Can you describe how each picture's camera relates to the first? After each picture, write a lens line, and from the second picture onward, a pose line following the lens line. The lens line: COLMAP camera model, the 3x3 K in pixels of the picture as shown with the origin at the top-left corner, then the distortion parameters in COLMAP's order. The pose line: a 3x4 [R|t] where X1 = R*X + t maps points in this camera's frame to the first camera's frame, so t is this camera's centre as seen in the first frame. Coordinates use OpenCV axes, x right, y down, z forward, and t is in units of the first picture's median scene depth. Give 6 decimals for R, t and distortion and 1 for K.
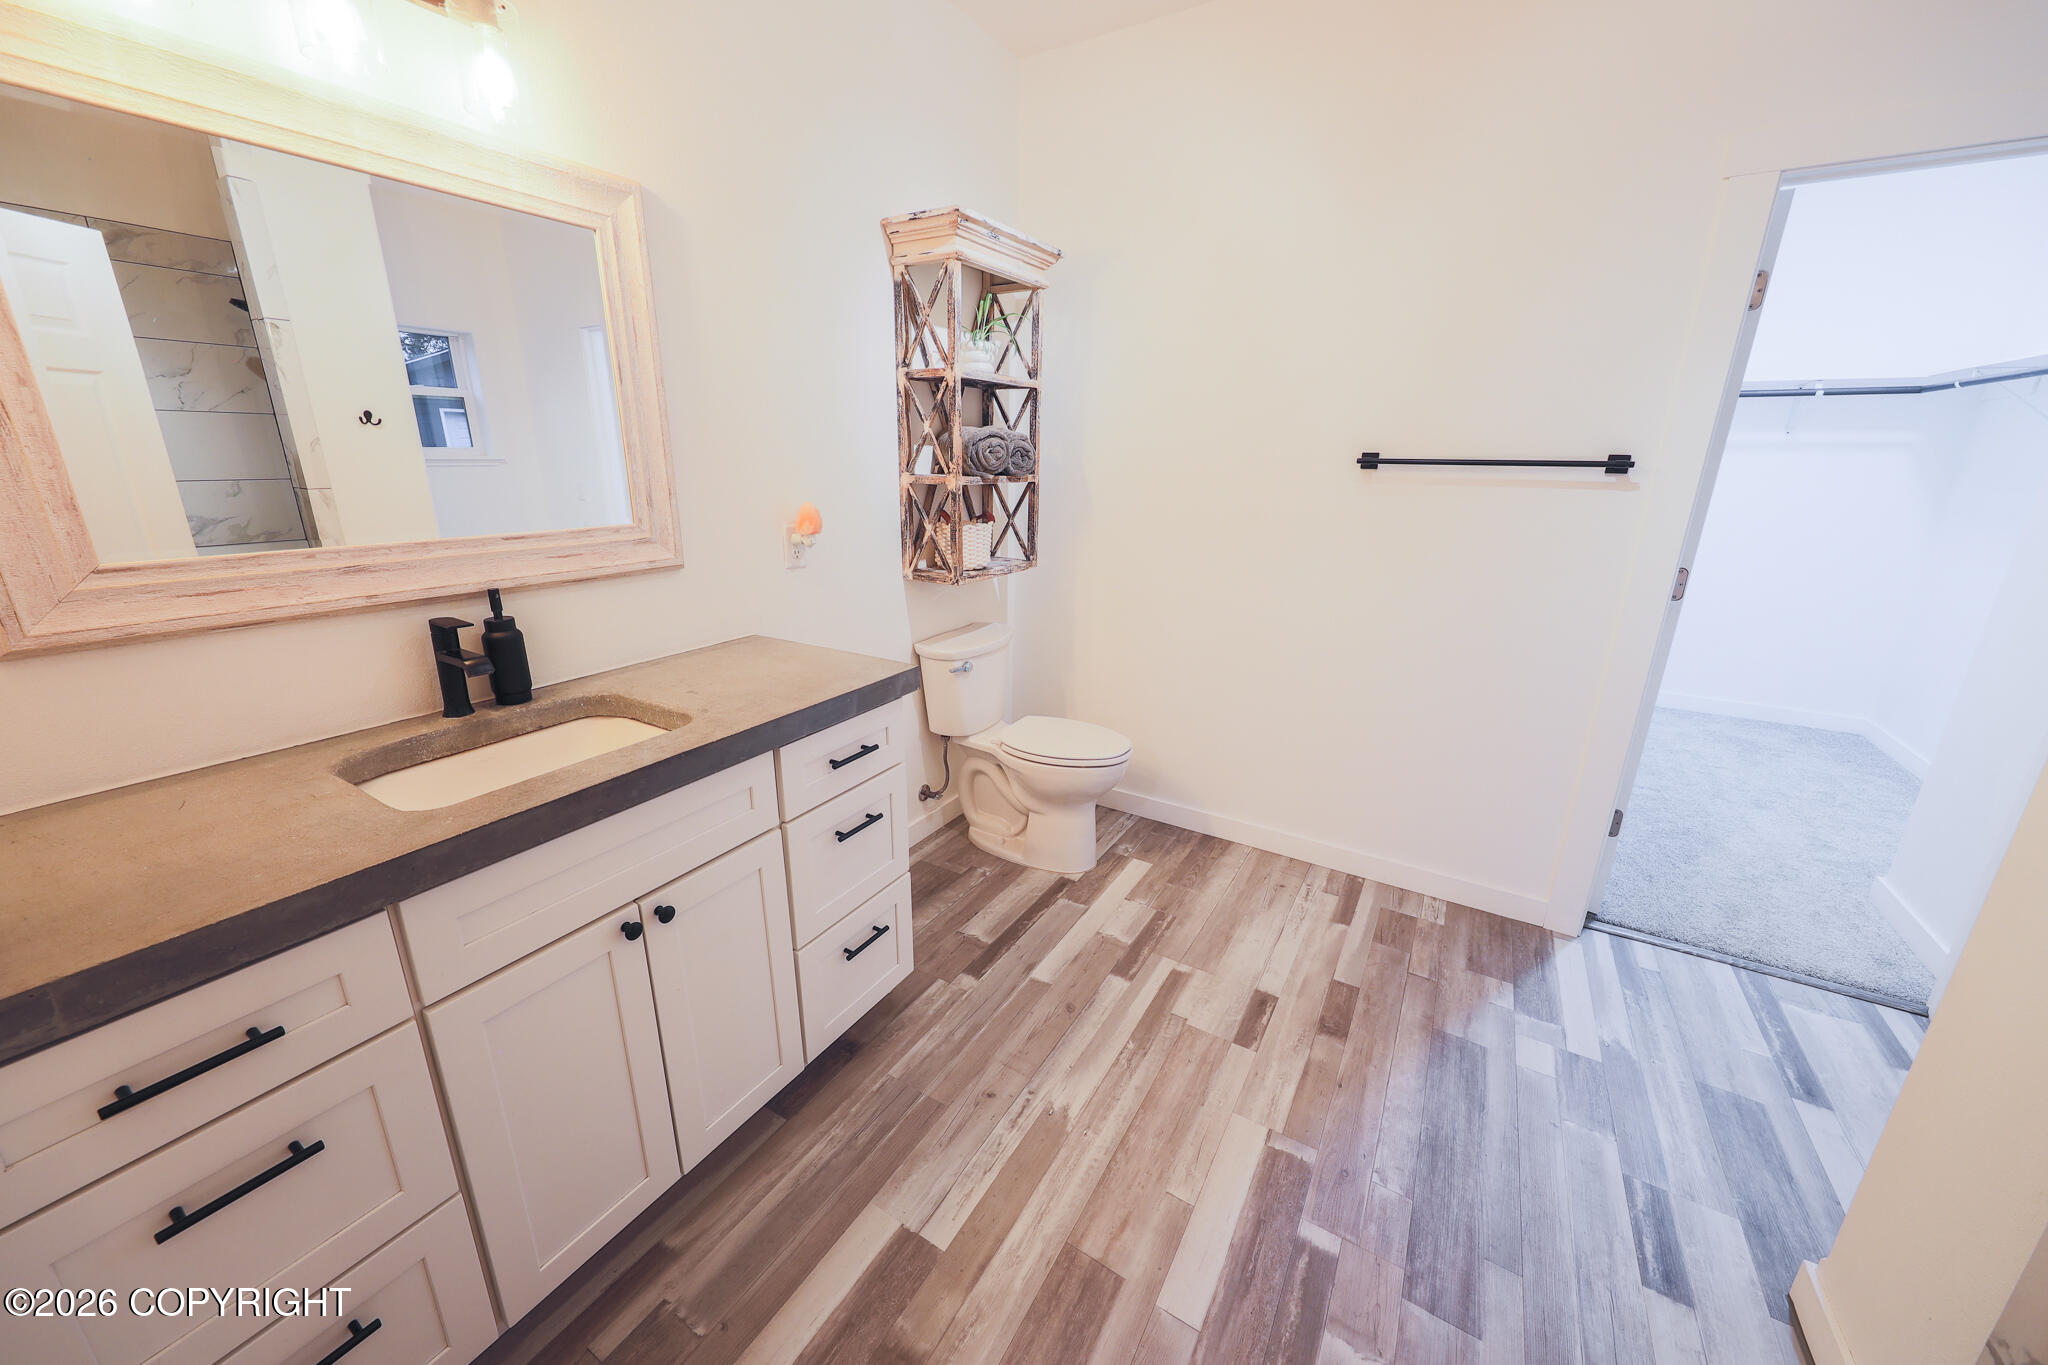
lens RADIAL K [[751.3, 0, 1023.4], [0, 751.3, 672.5], [0, 0, 1]] dist [0.000239, 0.000049]
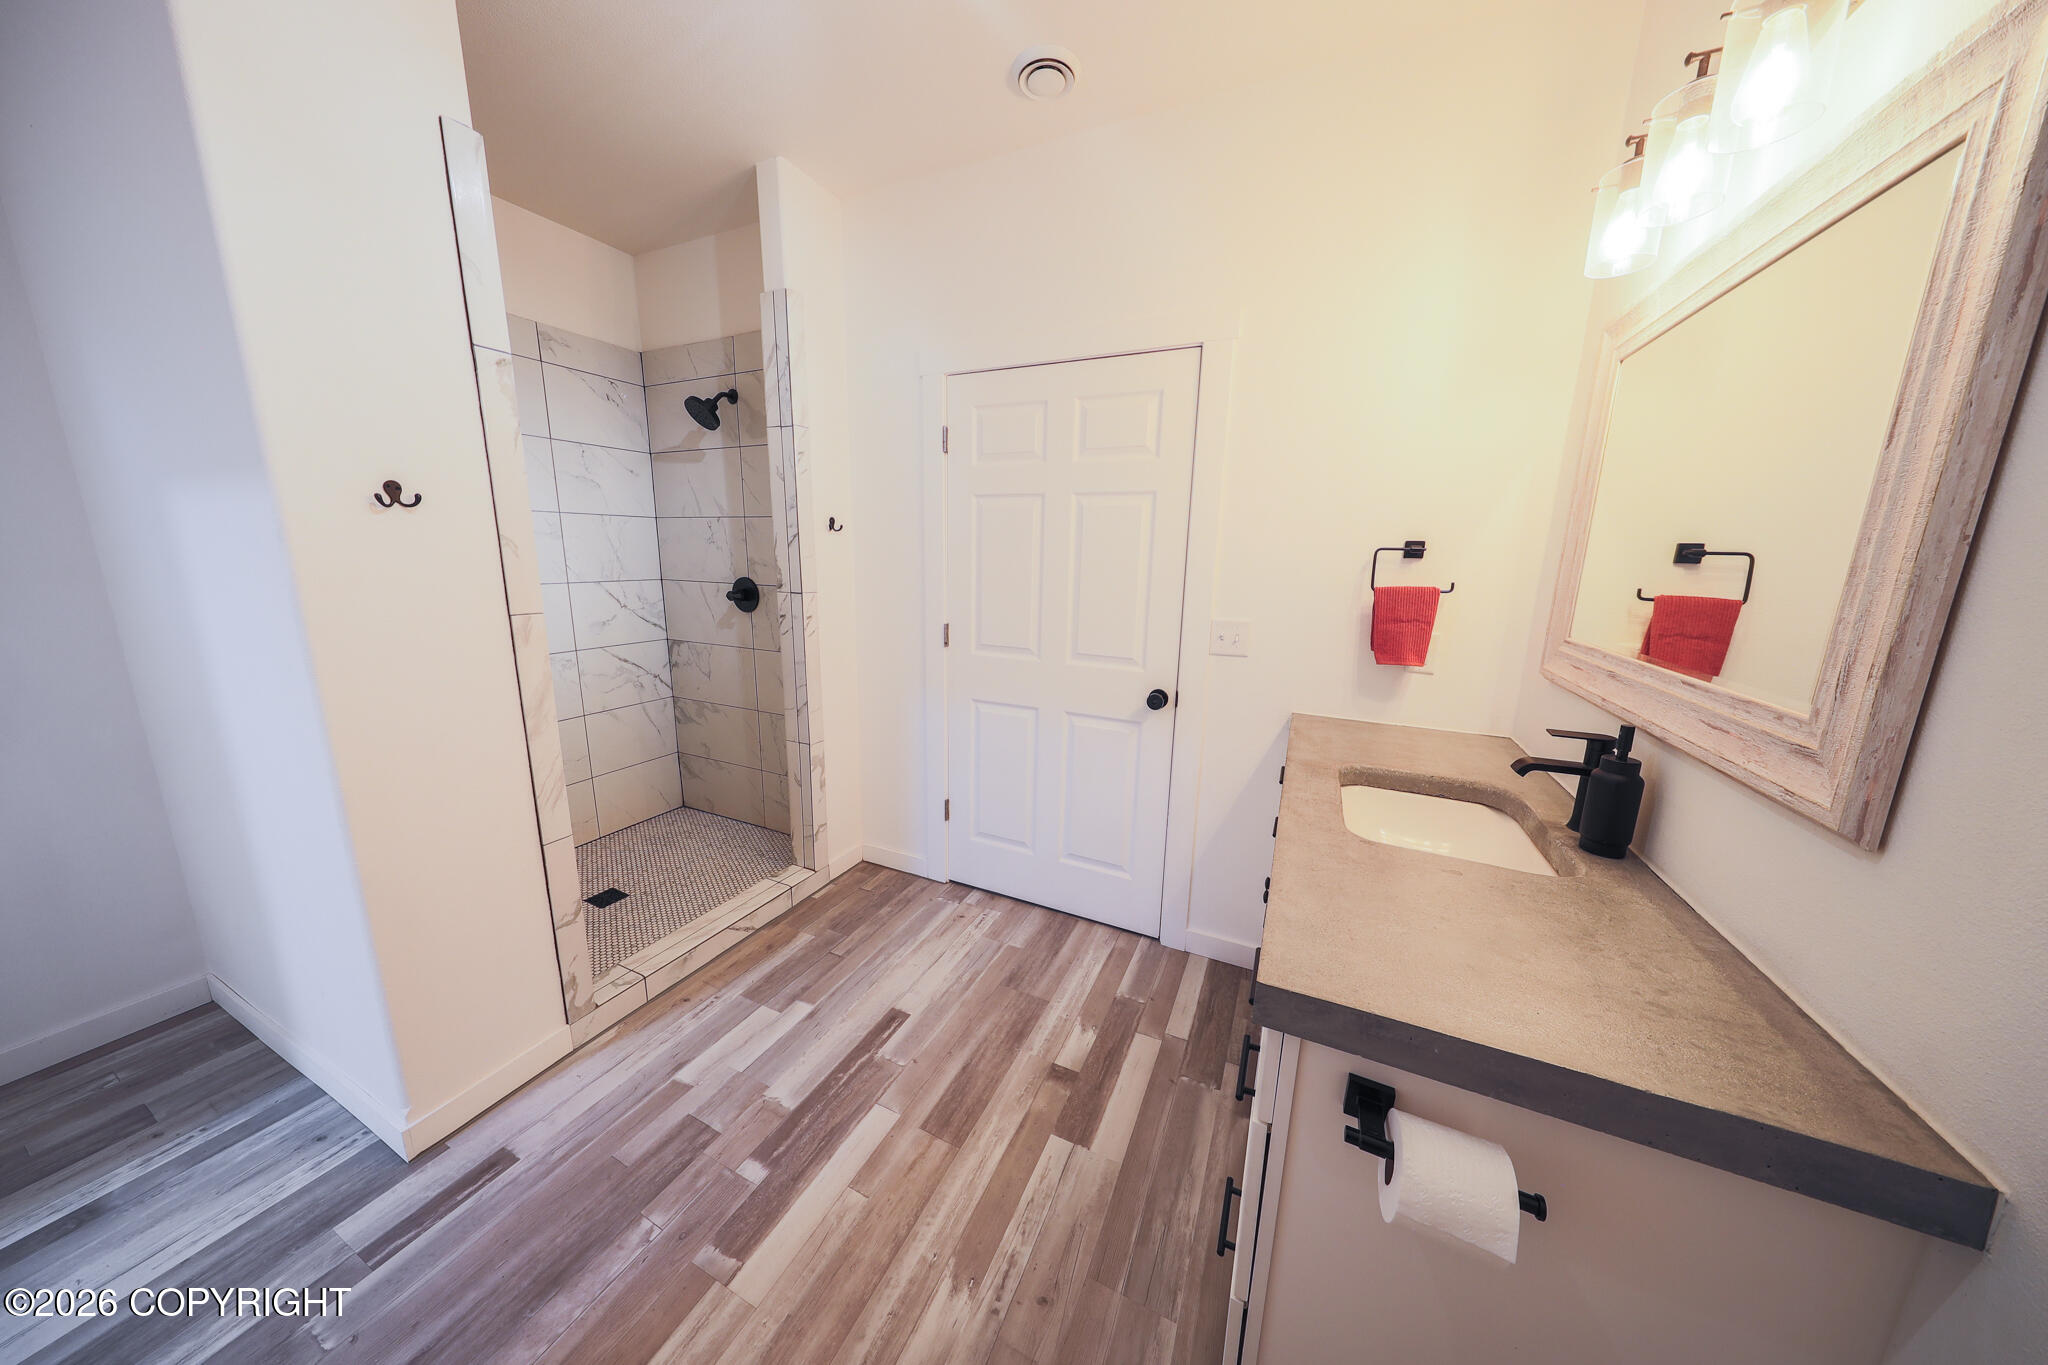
lens RADIAL K [[628.3, 0, 1019.4], [0, 628.3, 682.2], [0, 0, 1]] dist [-0.003701, -0.000197]
pose [[-0.993734, -0.012504, -0.111071, 0.073513], [-0.063410, 0.881402, 0.468092, -0.397600], [0.092045, 0.472202, -0.876672, 1.356120]]
